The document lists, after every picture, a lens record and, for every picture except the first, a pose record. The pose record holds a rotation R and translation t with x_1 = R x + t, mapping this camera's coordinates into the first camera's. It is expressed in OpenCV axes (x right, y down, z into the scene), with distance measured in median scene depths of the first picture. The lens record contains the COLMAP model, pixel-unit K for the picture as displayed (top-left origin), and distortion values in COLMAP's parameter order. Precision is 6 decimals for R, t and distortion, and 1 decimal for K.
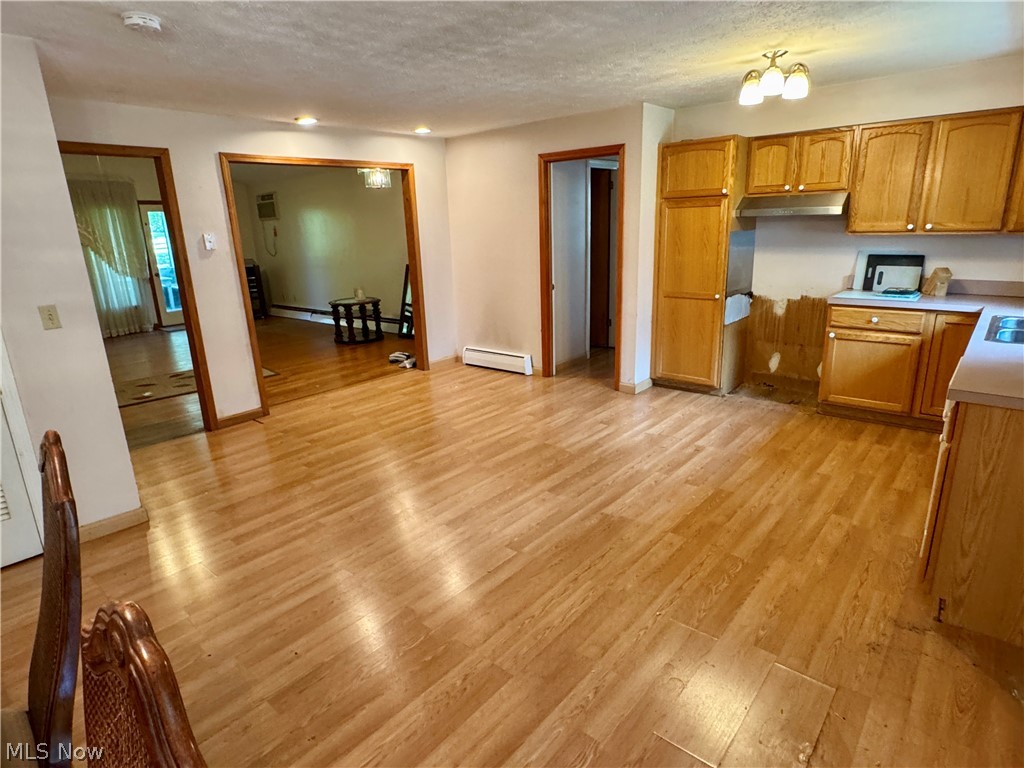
lens RADIAL K [[574.7, 0, 506.3], [0, 574.7, 379.3], [0, 0, 1]] dist [0.000823, 0.000485]
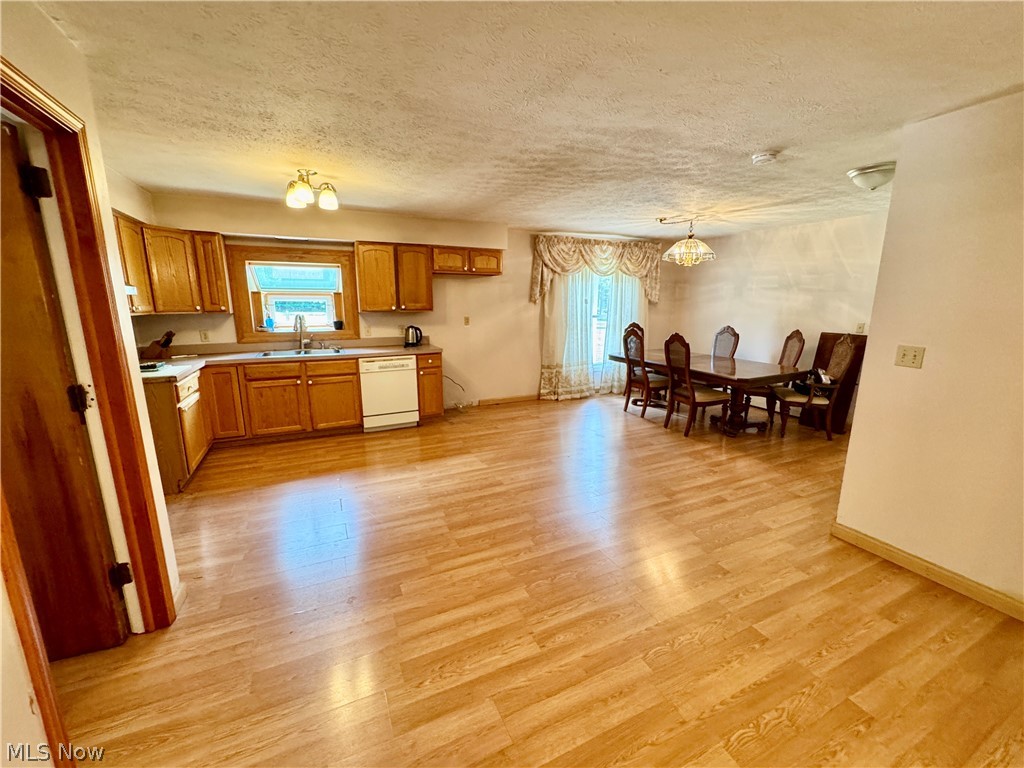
lens RADIAL K [[414.9, 0, 512.0], [0, 414.9, 384.0], [0, 0, 1]] dist [-0.001536, -0.000078]
pose [[-0.914238, -0.052654, 0.401743, -0.286063], [0.132592, 0.898048, 0.419438, -0.373944], [-0.382869, 0.436734, -0.814048, 1.437978]]
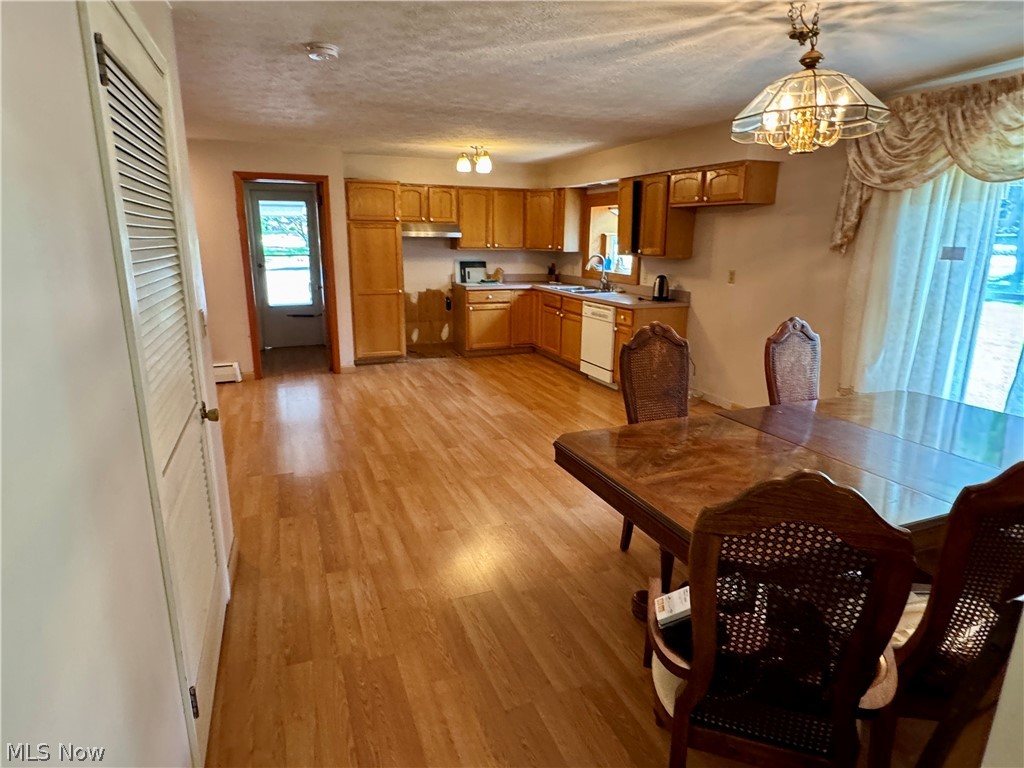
lens RADIAL K [[574.7, 0, 506.3], [0, 574.7, 379.3], [0, 0, 1]] dist [0.000823, 0.000485]
pose [[0.463319, -0.180388, 0.867638, -0.929498], [0.212819, 0.973061, 0.088661, -0.002632], [-0.860258, 0.143571, 0.489228, 0.126697]]
